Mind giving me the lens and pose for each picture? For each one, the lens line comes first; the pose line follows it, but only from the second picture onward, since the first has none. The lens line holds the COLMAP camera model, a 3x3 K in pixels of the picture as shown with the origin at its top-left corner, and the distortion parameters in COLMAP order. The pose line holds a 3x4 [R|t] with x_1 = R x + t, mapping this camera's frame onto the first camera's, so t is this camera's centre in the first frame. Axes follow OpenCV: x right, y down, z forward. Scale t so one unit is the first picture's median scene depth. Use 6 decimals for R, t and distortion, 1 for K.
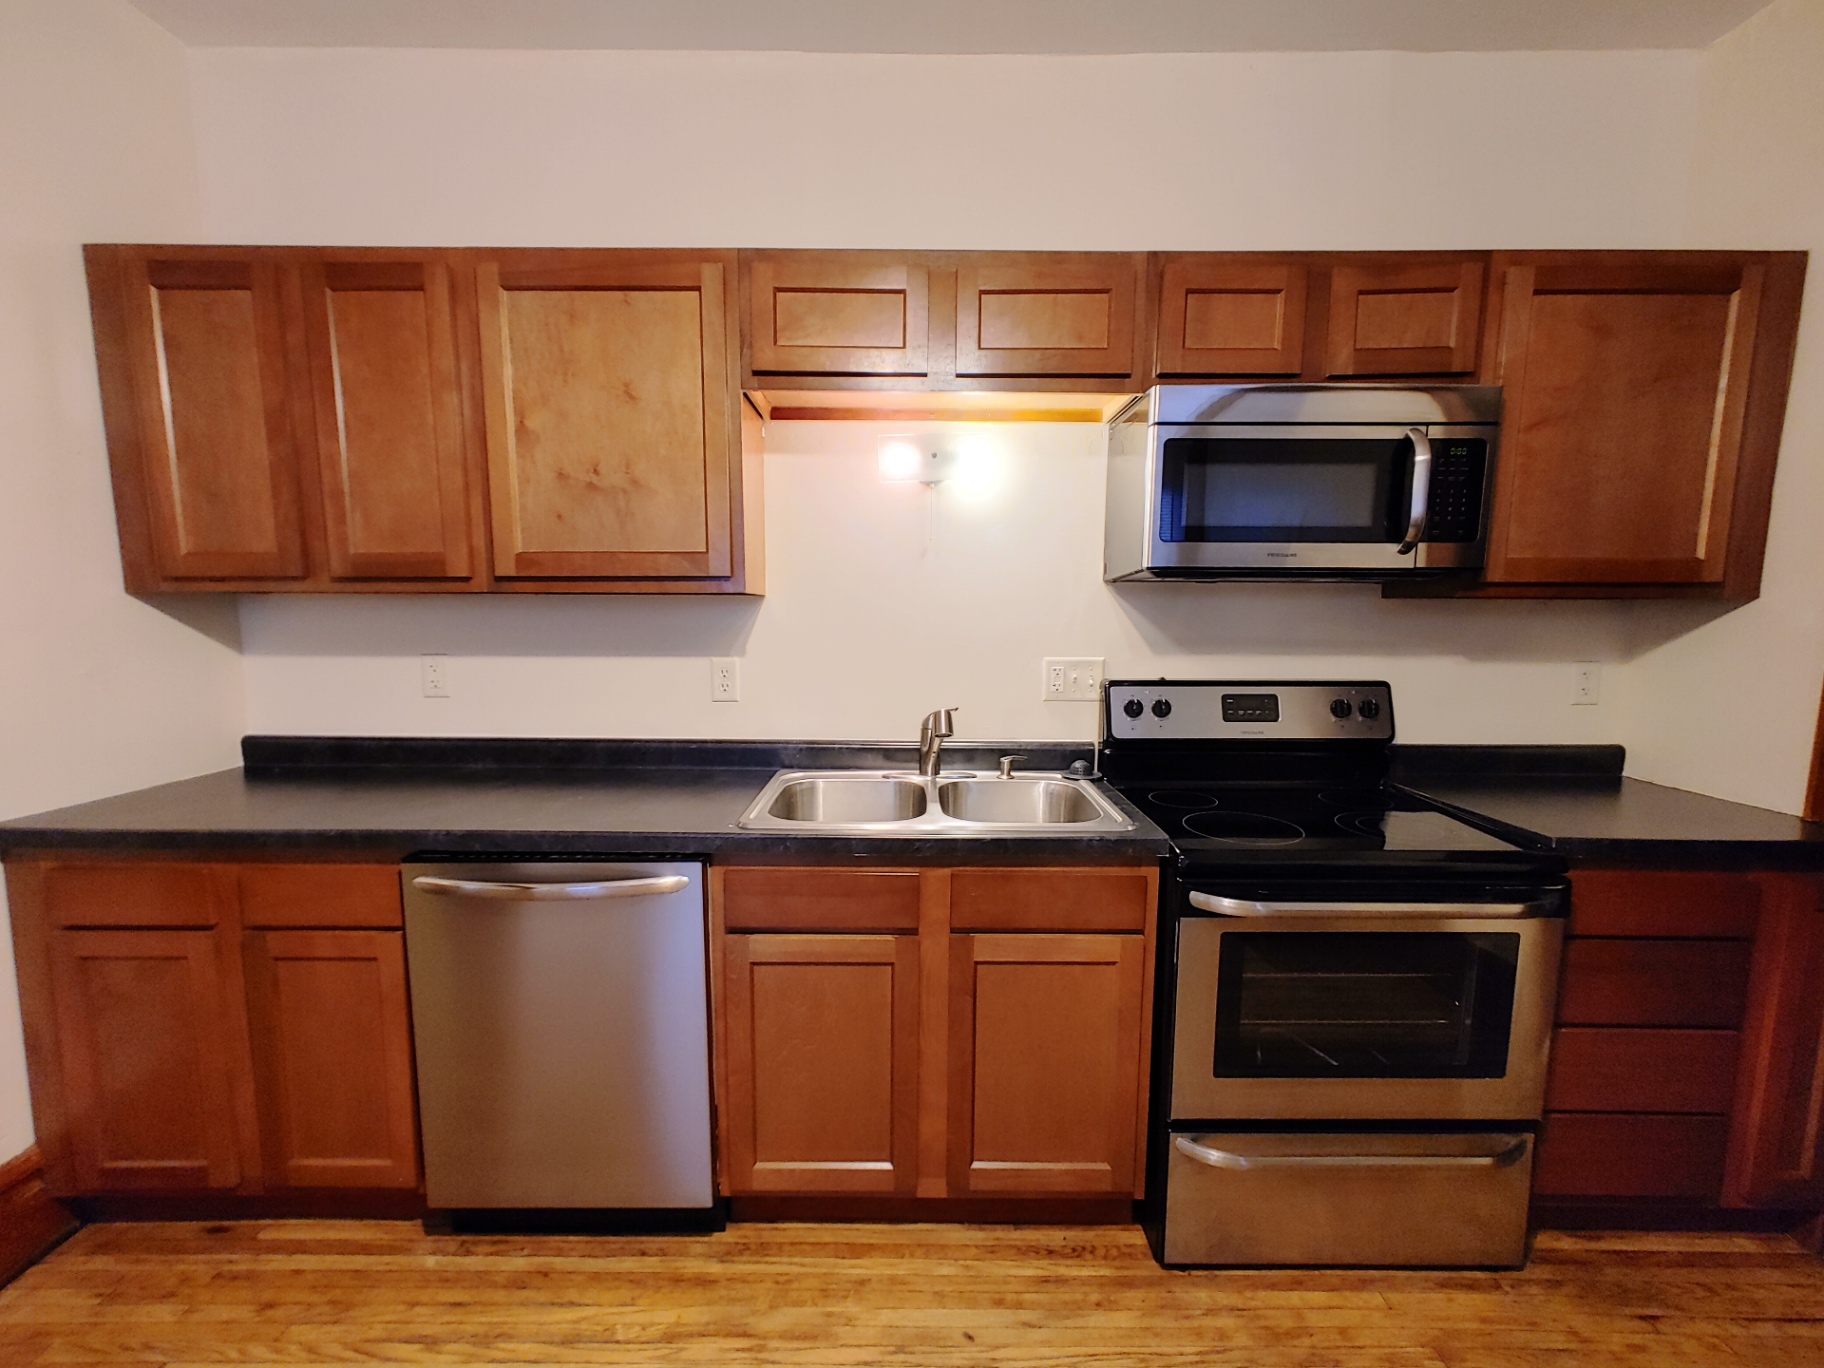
lens RADIAL K [[777.6, 0, 910.4], [0, 777.6, 696.6], [0, 0, 1]] dist [0.011534, 0.001025]
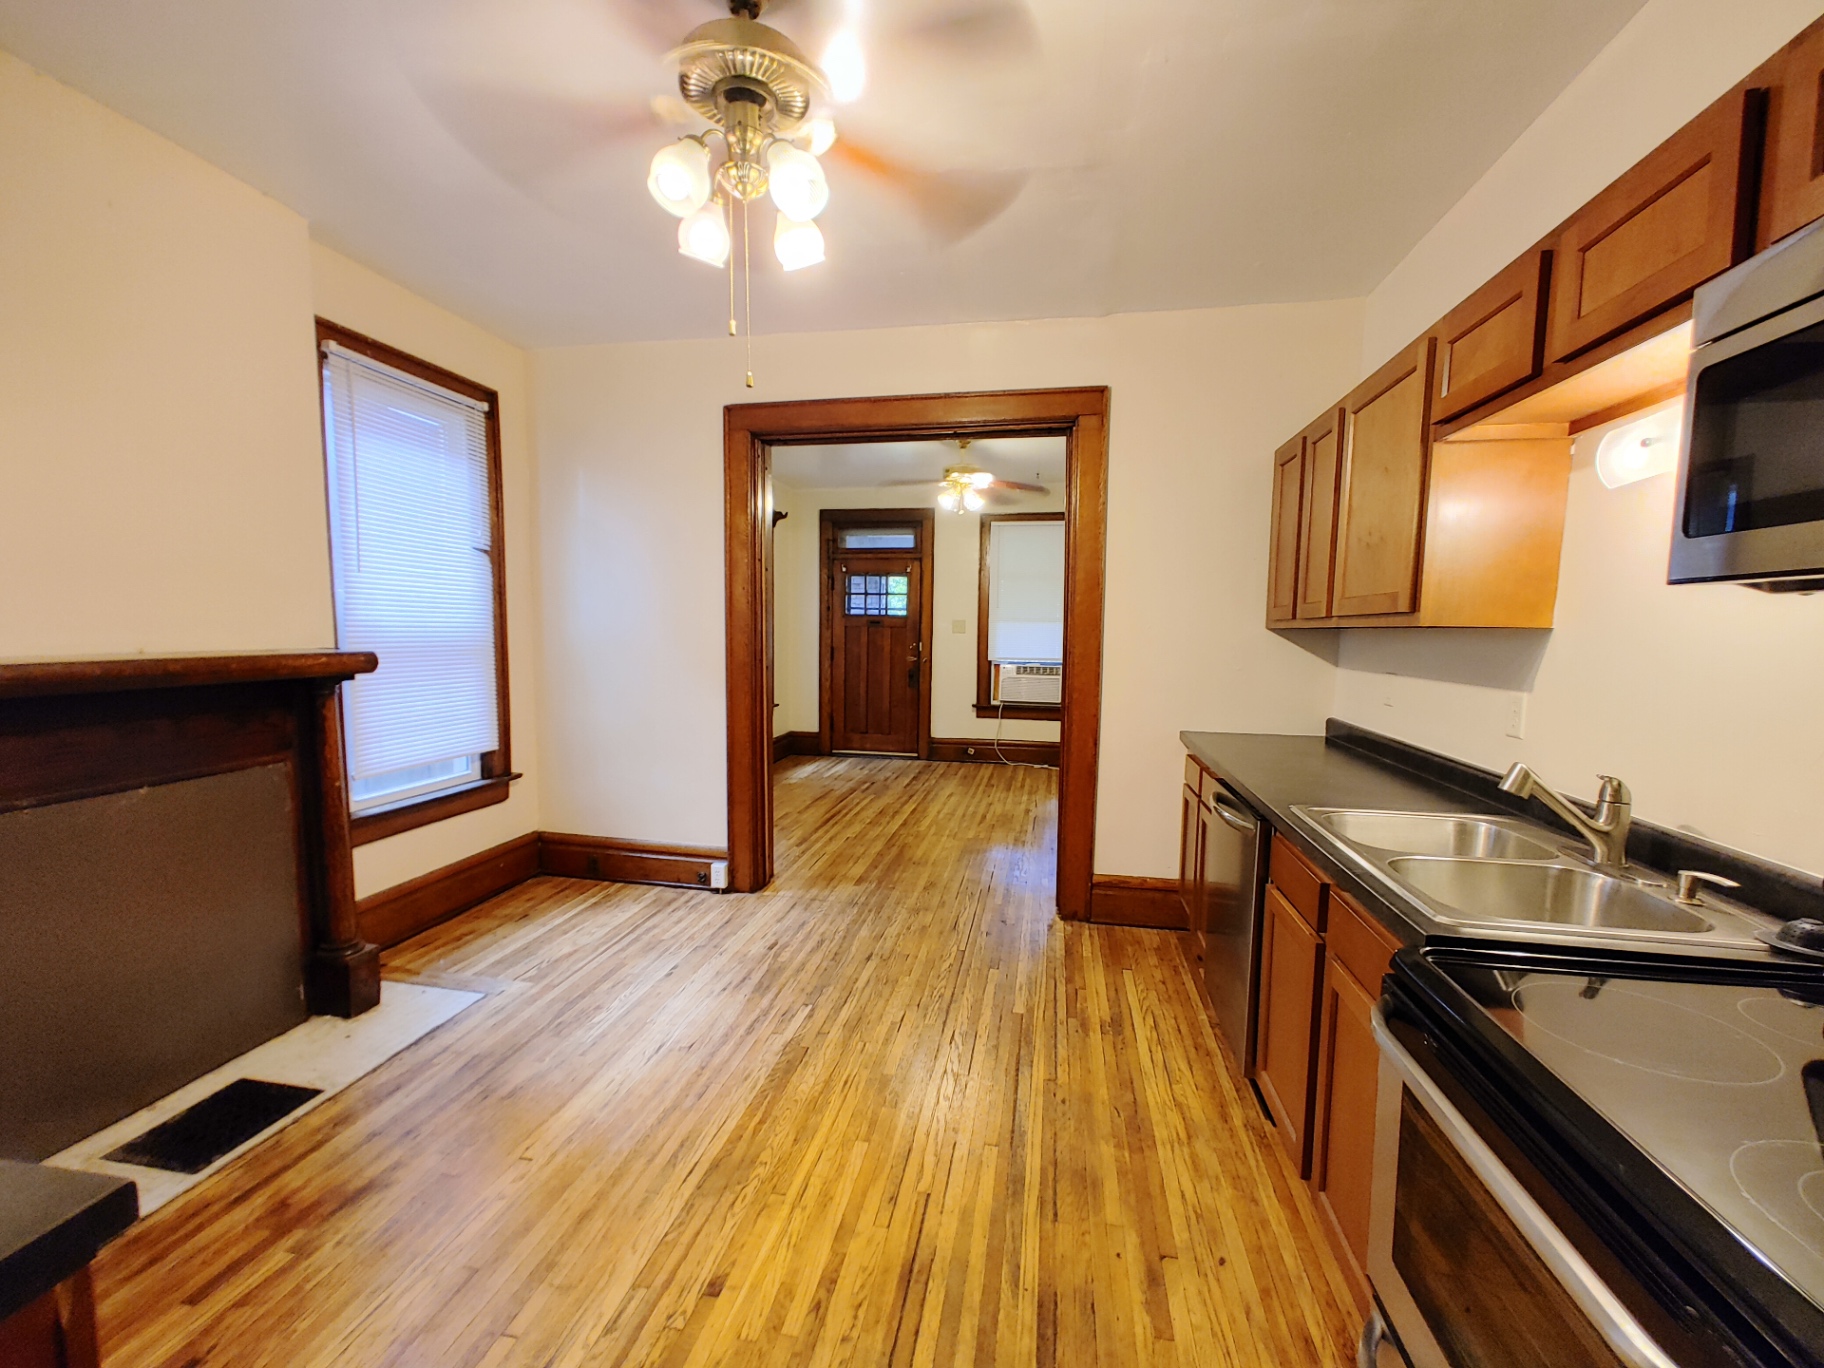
lens RADIAL K [[777.6, 0, 906.7], [0, 777.6, 686.3], [0, 0, 1]] dist [0.011534, 0.001025]
pose [[-0.187441, 0.068039, -0.979917, 1.121639], [-0.126298, 0.987648, 0.092735, -0.068979], [0.974122, 0.141144, -0.176533, 0.566222]]
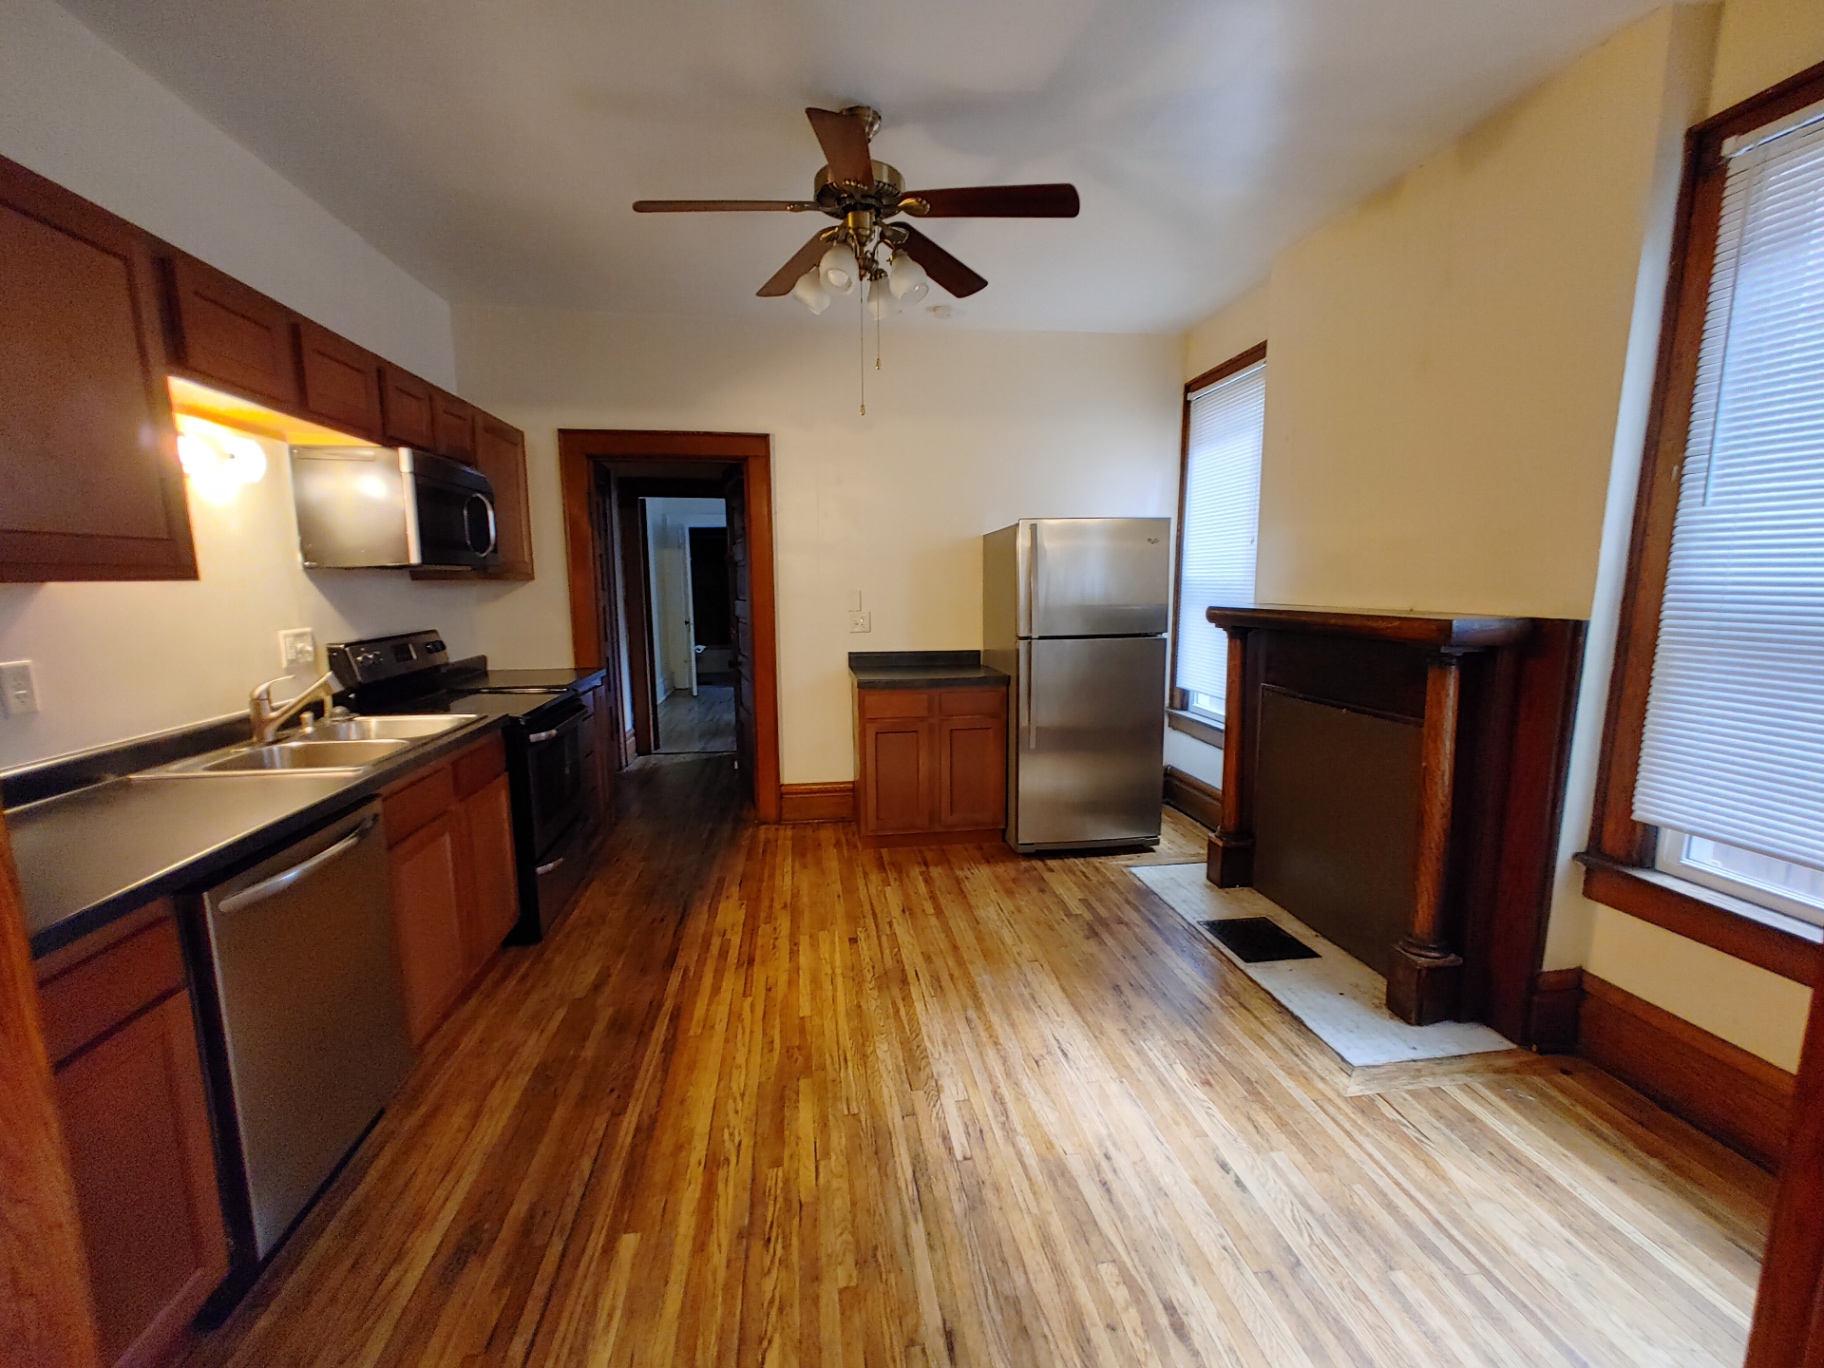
lens RADIAL K [[777.6, 0, 904.9], [0, 777.6, 692.2], [0, 0, 1]] dist [0.011534, 0.001025]
pose [[-0.136338, -0.151696, 0.978979, -1.490522], [0.118268, 0.978647, 0.168115, -0.063118], [-0.983578, 0.138702, -0.115486, 0.272308]]
